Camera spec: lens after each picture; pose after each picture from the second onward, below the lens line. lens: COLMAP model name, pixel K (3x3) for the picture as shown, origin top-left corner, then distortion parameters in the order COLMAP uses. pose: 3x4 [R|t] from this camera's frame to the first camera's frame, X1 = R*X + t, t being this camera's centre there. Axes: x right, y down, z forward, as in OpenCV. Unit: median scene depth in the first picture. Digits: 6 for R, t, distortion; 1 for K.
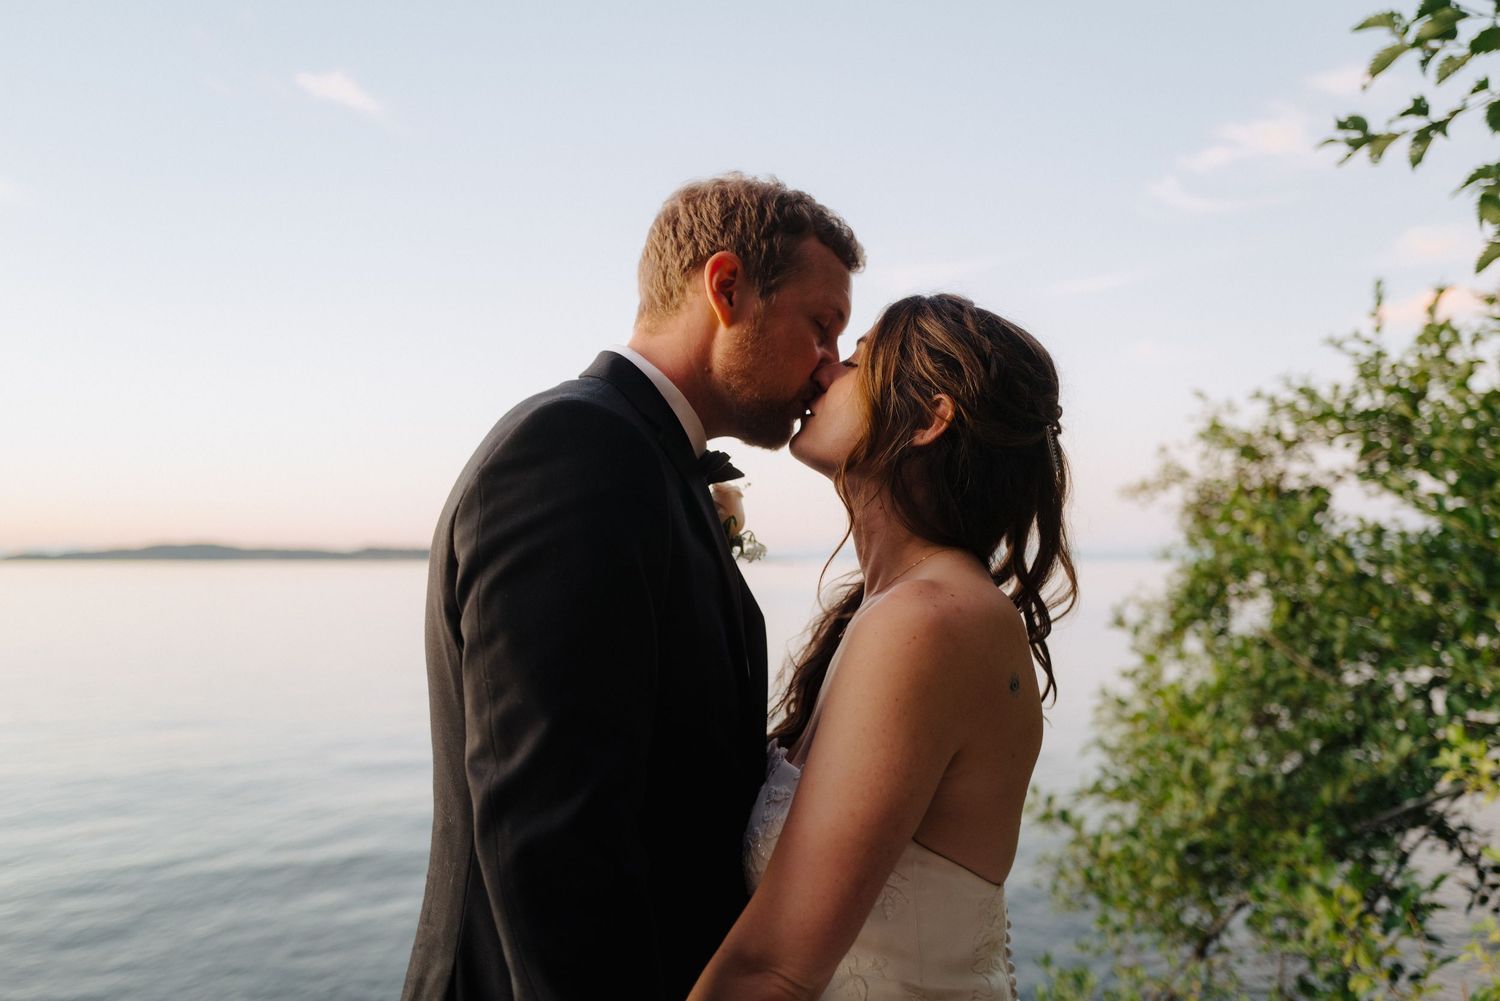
lens RADIAL K [[1204.4, 0, 745.4], [0, 1204.4, 496.1], [0, 0, 1]] dist [-0.034513, 0.115251]
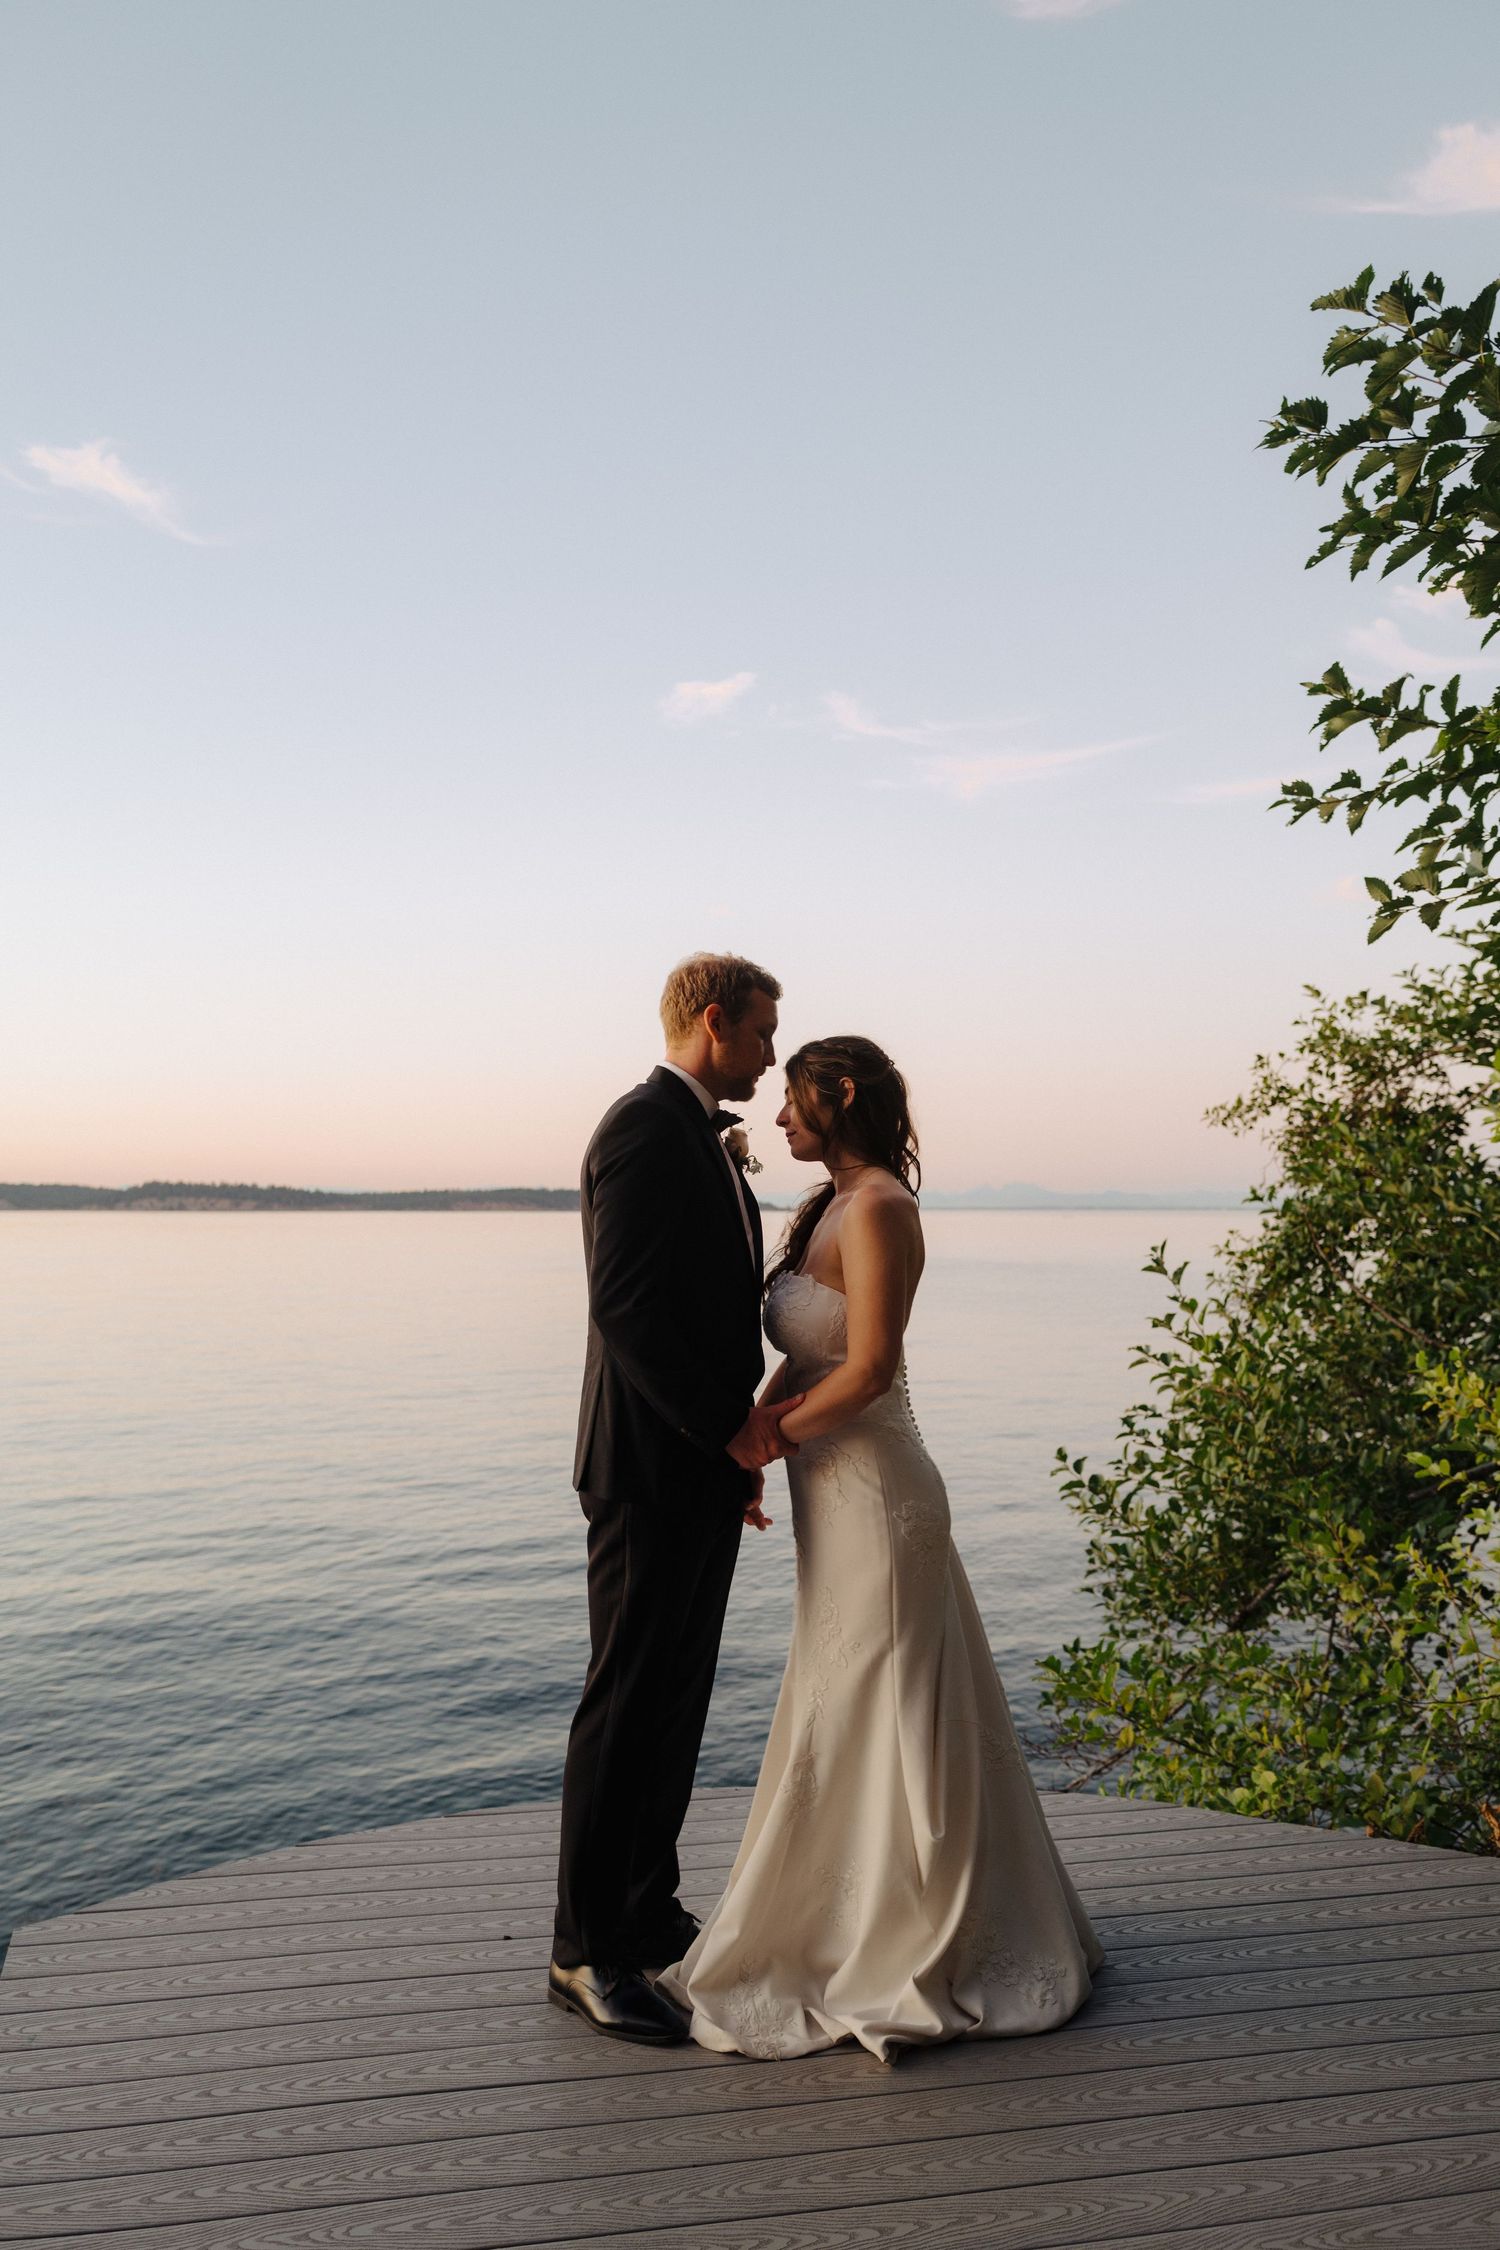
lens RADIAL K [[1859.3, 0, 780.3], [0, 1859.3, 1118.1], [0, 0, 1]] dist [0.001038, 0.011871]
pose [[0.999654, 0.003286, 0.026096, -0.003634], [-0.003391, 0.999986, 0.003976, -0.008088], [-0.026082, -0.004063, 0.999652, -0.323978]]
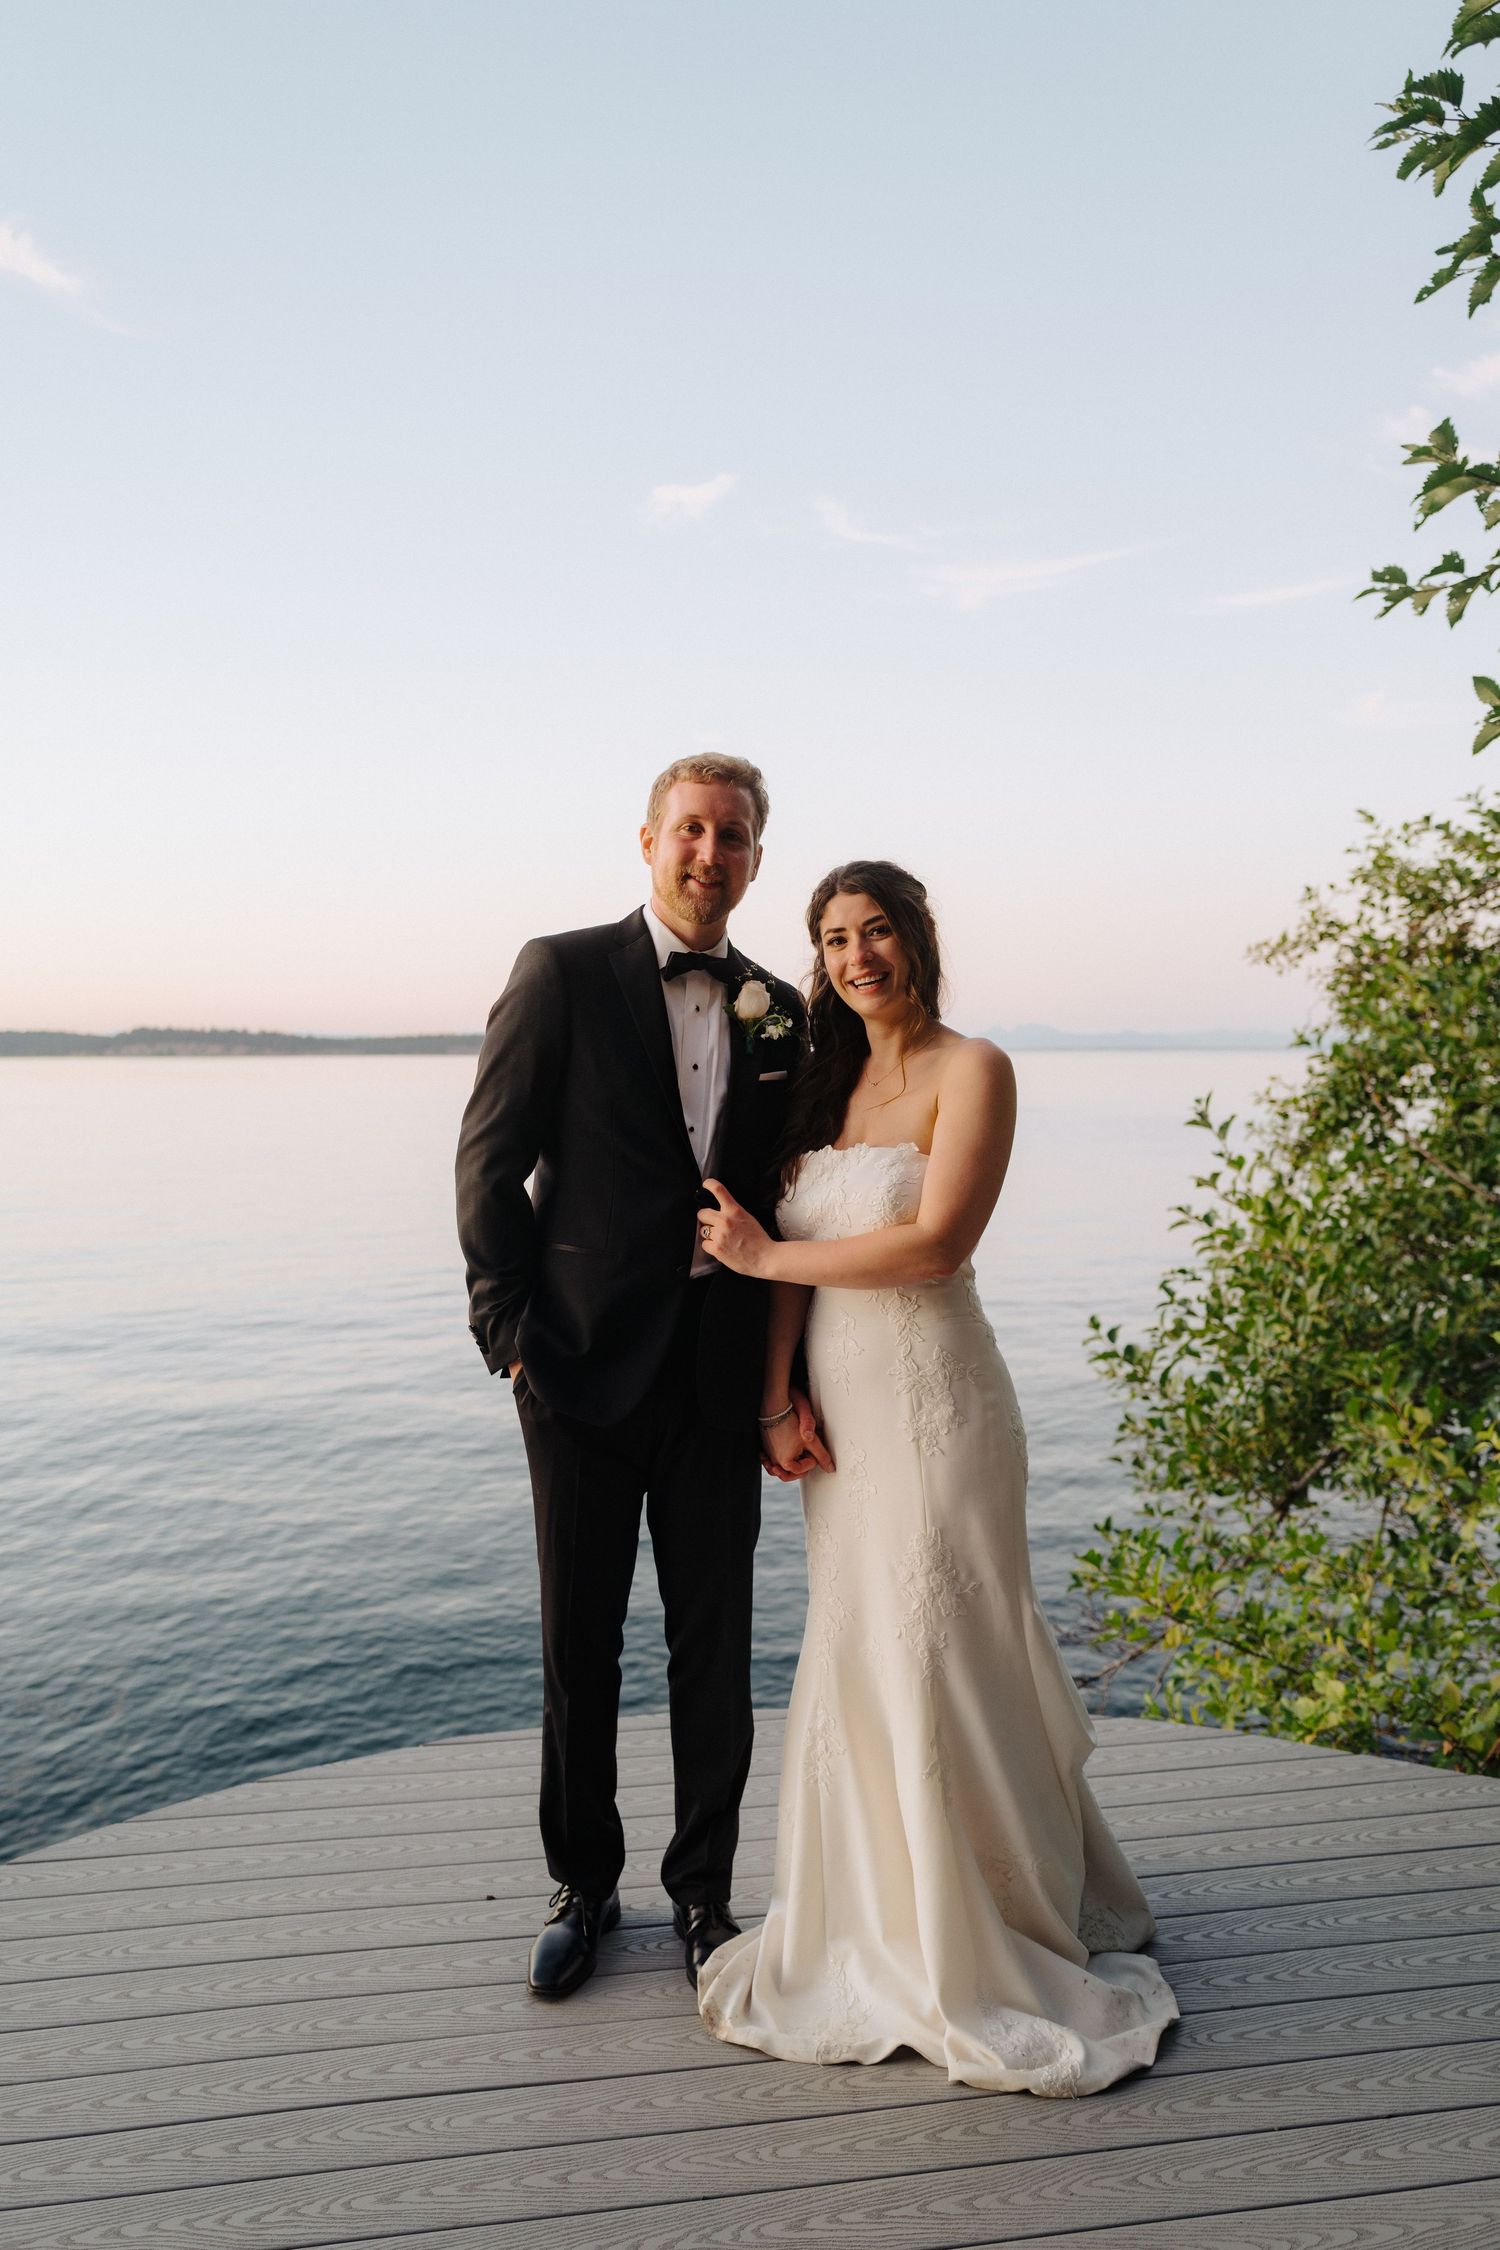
lens RADIAL K [[1913.4, 0, 737.2], [0, 1913.4, 1131.1], [0, 0, 1]] dist [0.000229, 0.015338]
pose [[0.999995, -0.002773, 0.001313, -0.004836], [0.002636, 0.995515, 0.094565, -0.009430], [-0.001570, -0.094561, 0.995518, -0.256133]]
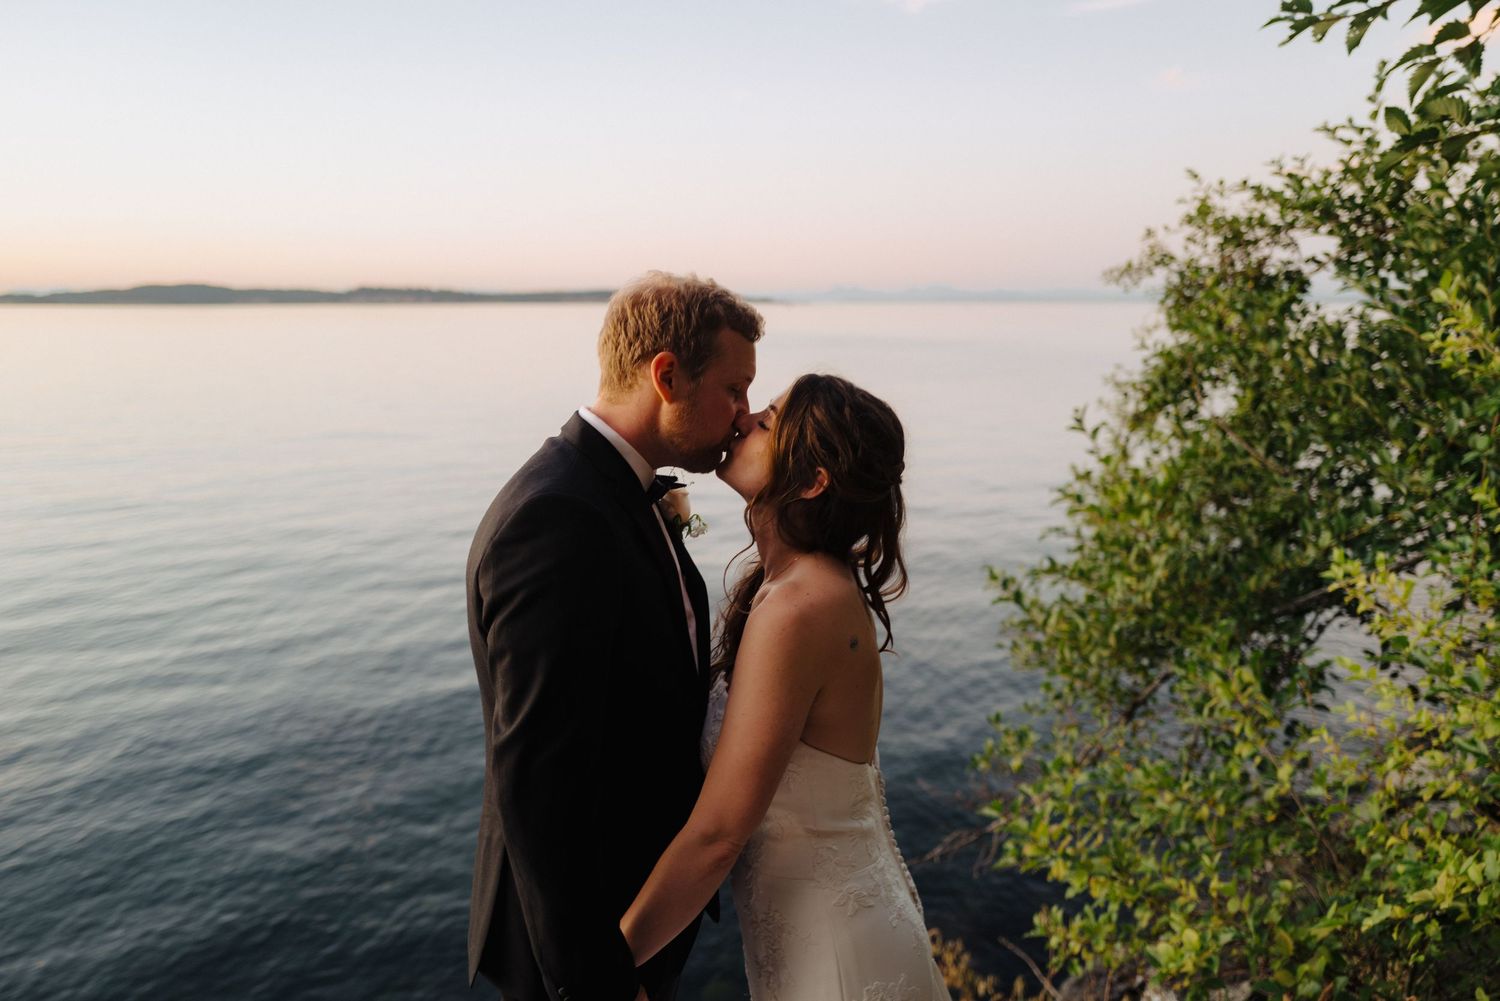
lens RADIAL K [[1204.4, 0, 745.4], [0, 1204.4, 496.1], [0, 0, 1]] dist [-0.034513, 0.115251]
pose [[0.999982, 0.005602, -0.001957, 0.012581], [-0.005054, 0.976834, 0.213939, -0.055156], [0.003110, -0.213925, 0.976845, -0.059458]]
